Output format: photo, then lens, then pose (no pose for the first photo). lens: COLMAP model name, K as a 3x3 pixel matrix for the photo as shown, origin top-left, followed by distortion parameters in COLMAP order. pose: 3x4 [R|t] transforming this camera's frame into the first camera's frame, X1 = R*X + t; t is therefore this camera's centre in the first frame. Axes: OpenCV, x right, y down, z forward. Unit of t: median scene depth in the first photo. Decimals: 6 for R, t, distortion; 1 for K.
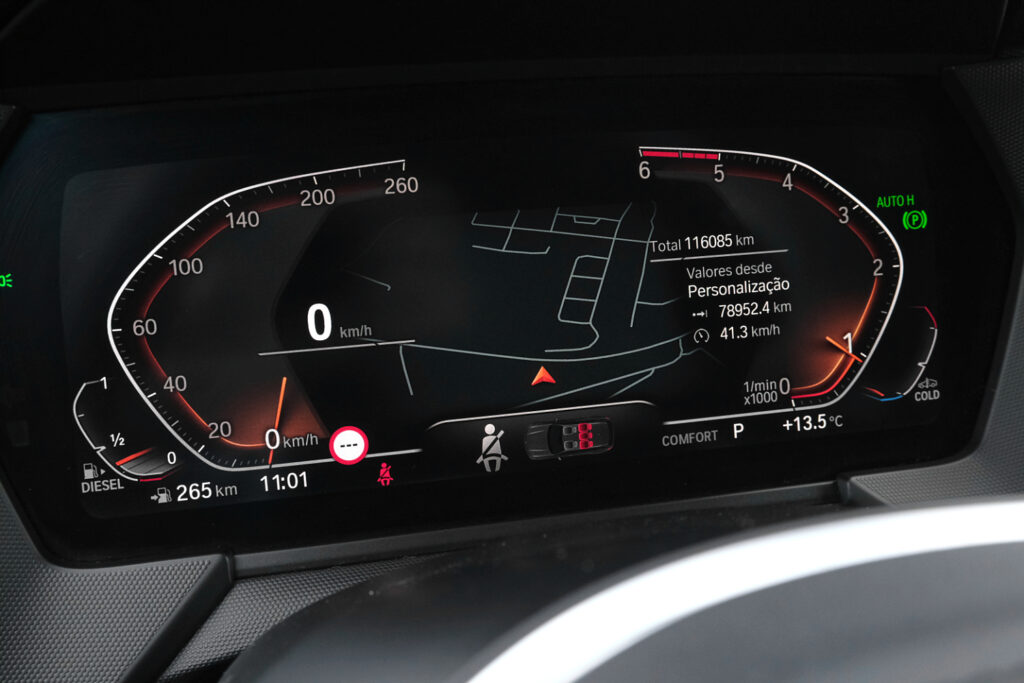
lens RADIAL K [[1065.4, 0, 511.5], [0, 1065.4, 340.5], [0, 0, 1]] dist [0.021427, 0.000000]
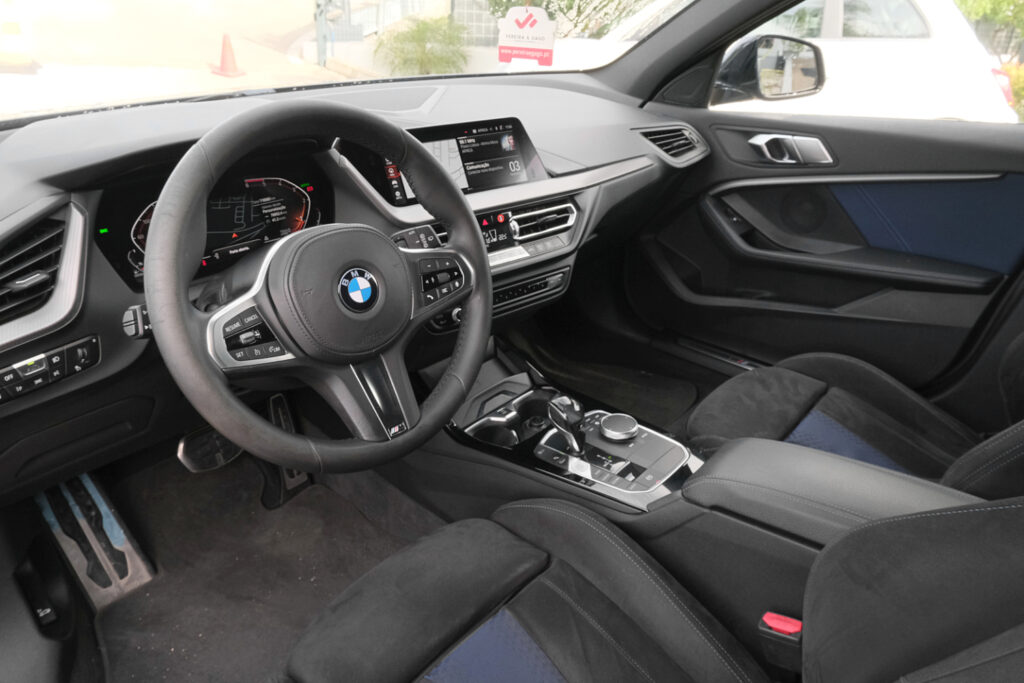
lens RADIAL K [[697.5, 0, 513.1], [0, 697.5, 343.8], [0, 0, 1]] dist [-0.023166, 0.003109]
pose [[0.823963, -0.236076, 0.515125, -0.590615], [0.171585, 0.970348, 0.170244, 0.172110], [-0.540041, -0.051887, 0.840038, -1.997239]]
